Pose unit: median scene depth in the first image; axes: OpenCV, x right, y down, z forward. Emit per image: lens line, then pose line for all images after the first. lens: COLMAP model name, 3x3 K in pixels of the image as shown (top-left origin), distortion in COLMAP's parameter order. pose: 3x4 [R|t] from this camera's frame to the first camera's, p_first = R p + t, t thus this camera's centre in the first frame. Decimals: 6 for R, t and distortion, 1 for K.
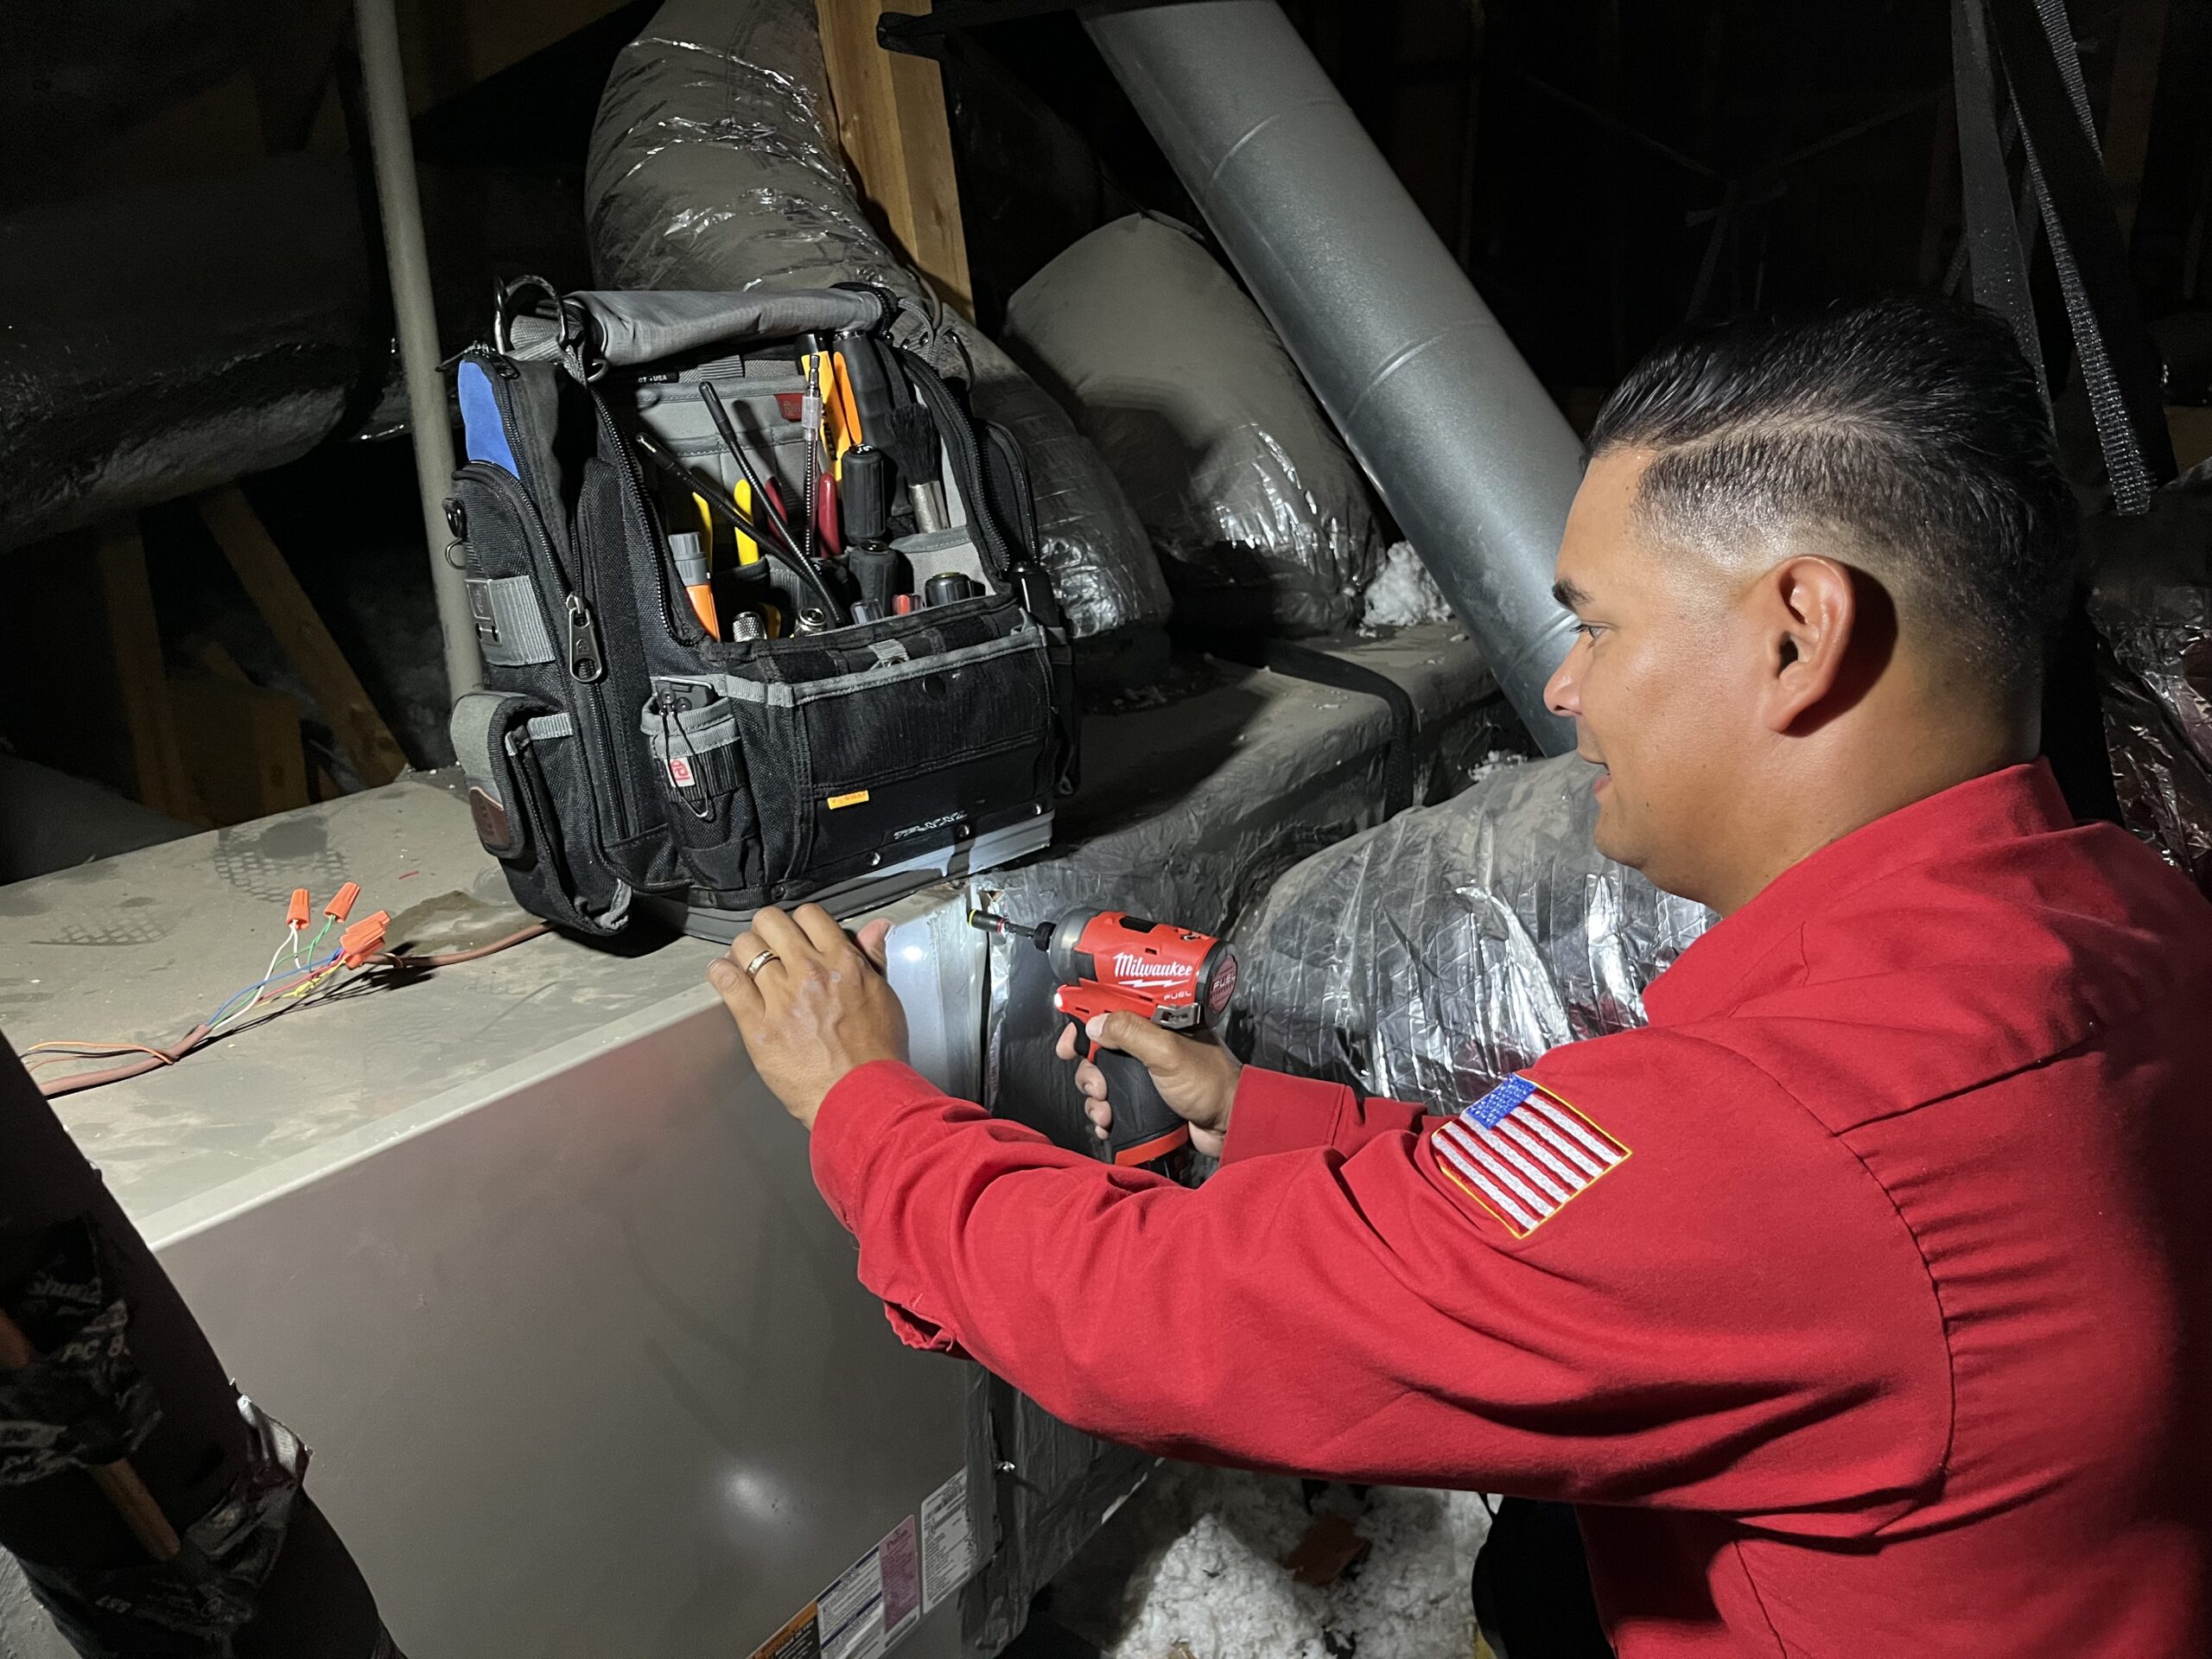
lens RADIAL K [[1754.4, 0, 1106.0], [0, 1754.4, 829.5], [0, 0, 1]] dist [0.021627, -0.055742]
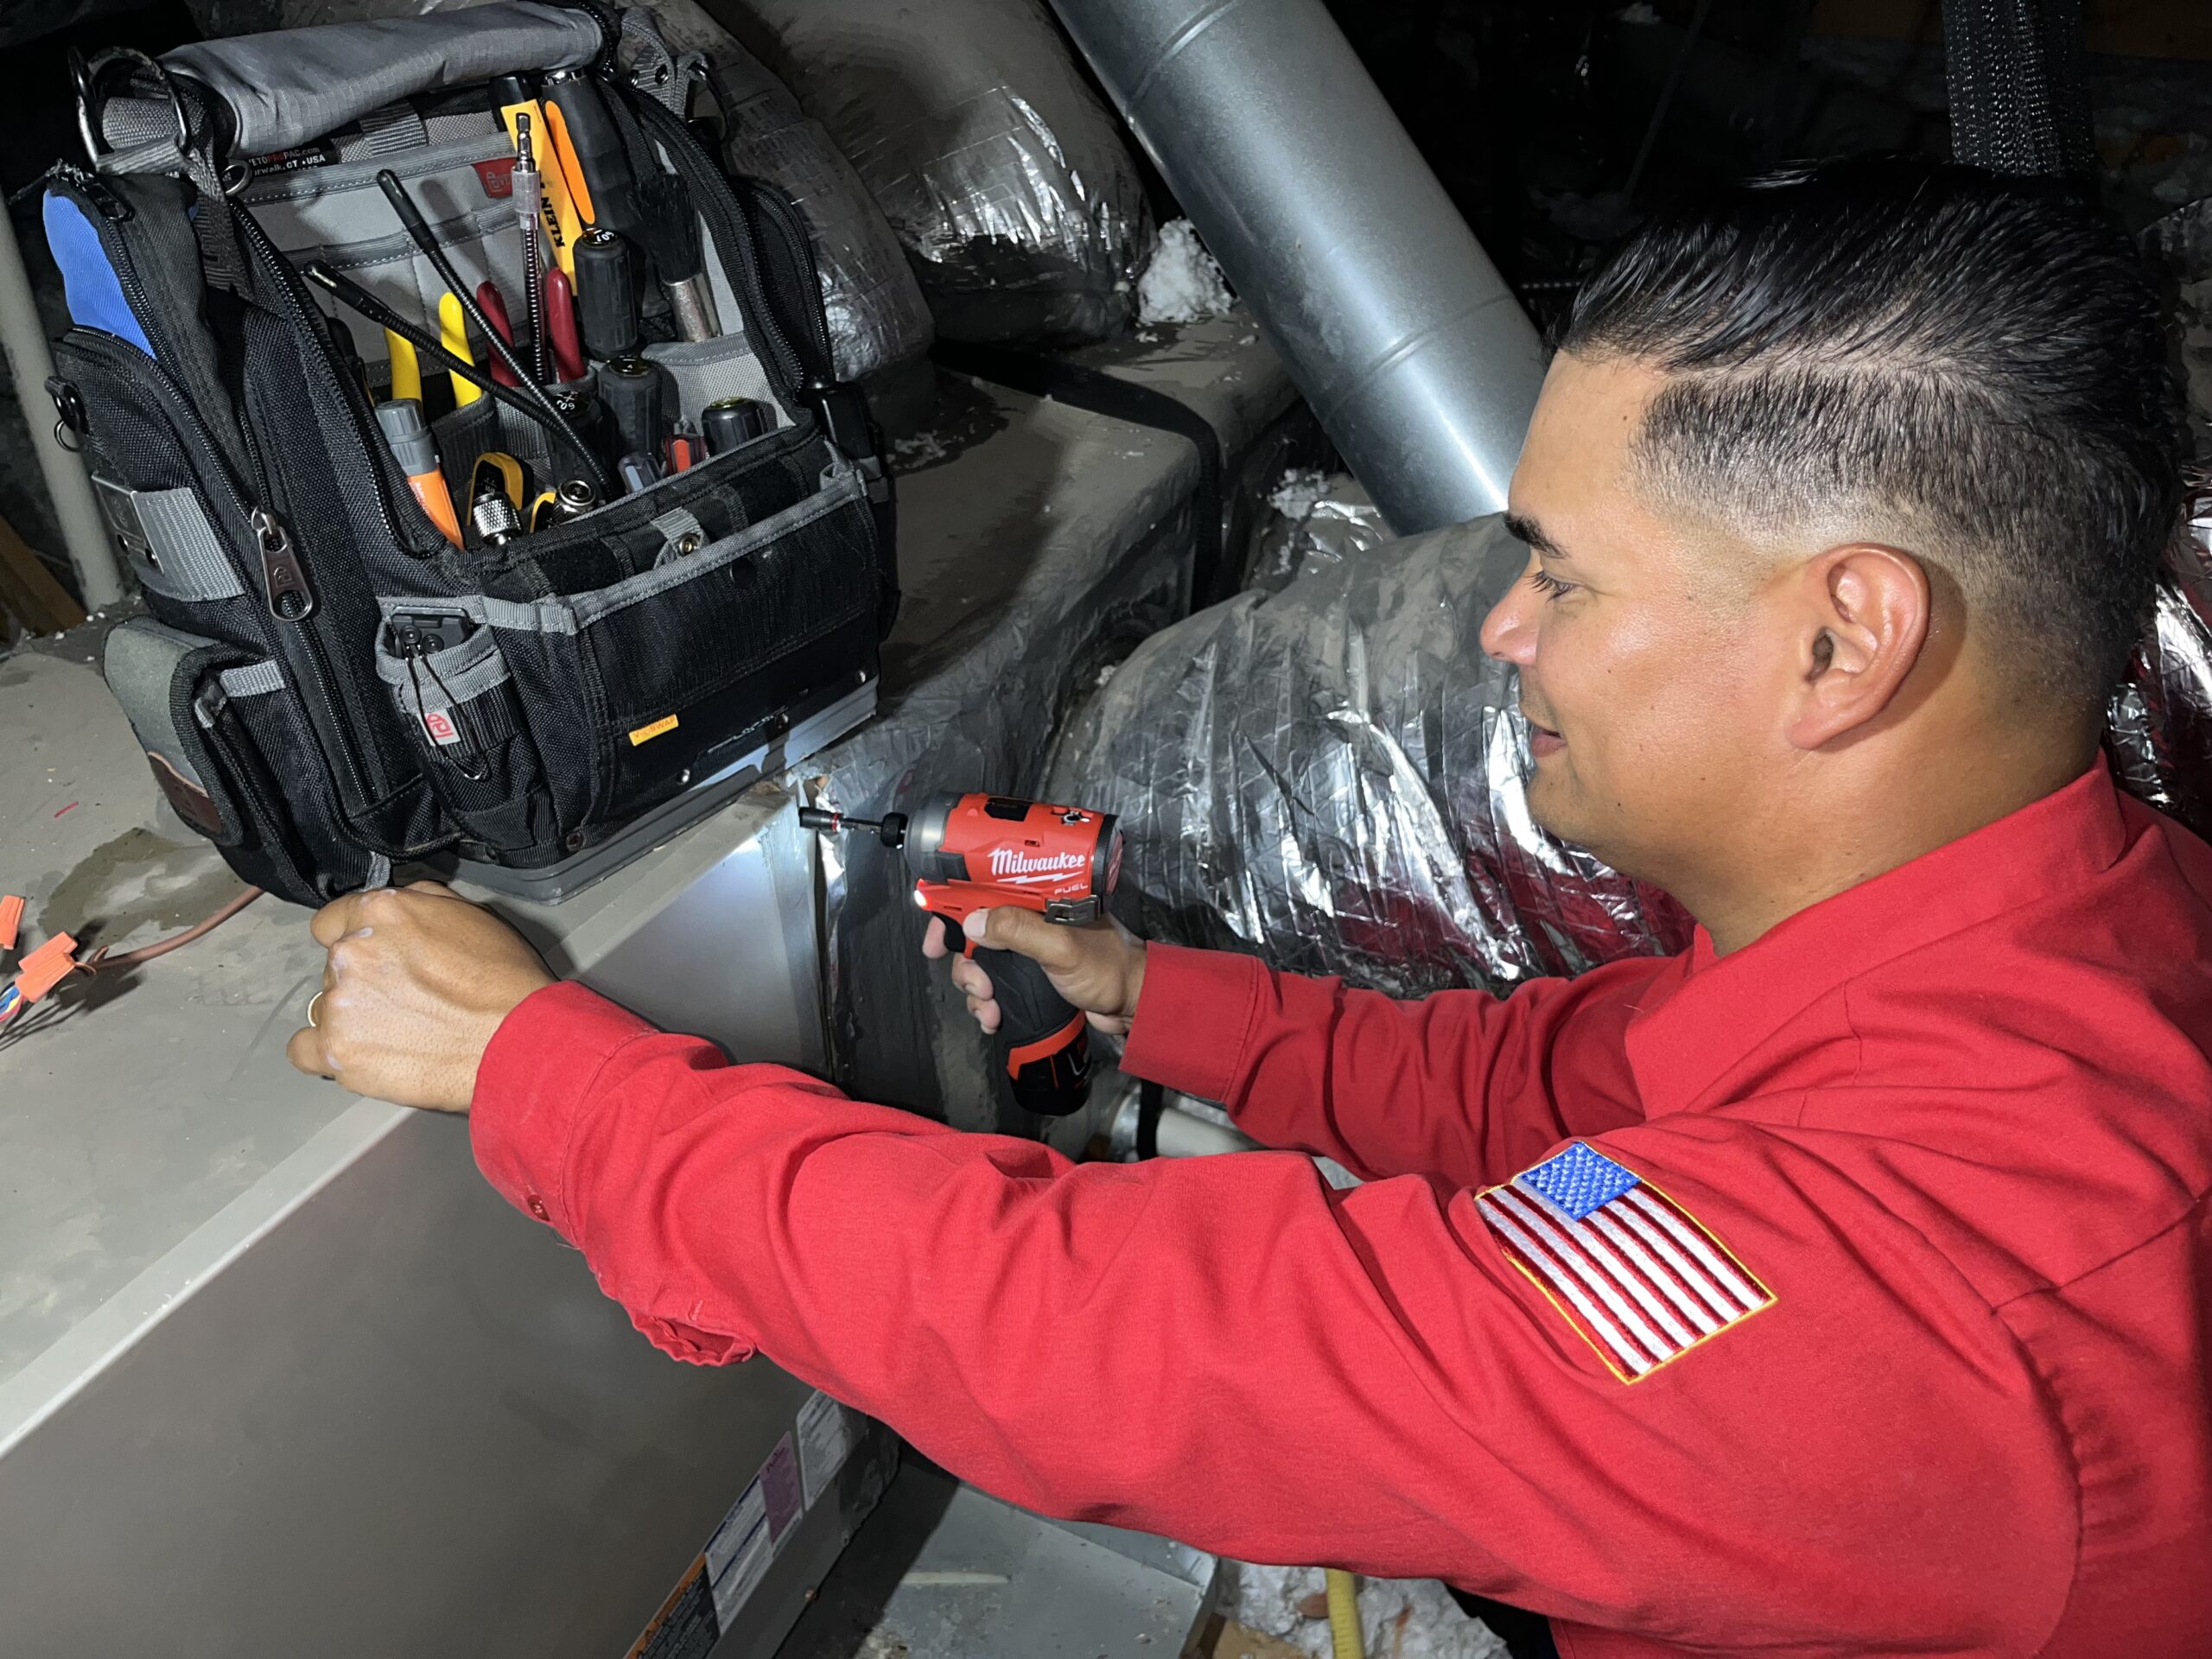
lens RADIAL K [[1754.4, 0, 1106.0], [0, 1754.4, 829.5], [0, 0, 1]] dist [0.021627, -0.055742]
pose [[0.980651, -0.091858, 0.172875, -0.076531], [0.048038, 0.968992, 0.242379, -0.138310], [-0.189779, -0.229385, 0.954655, 0.156468]]
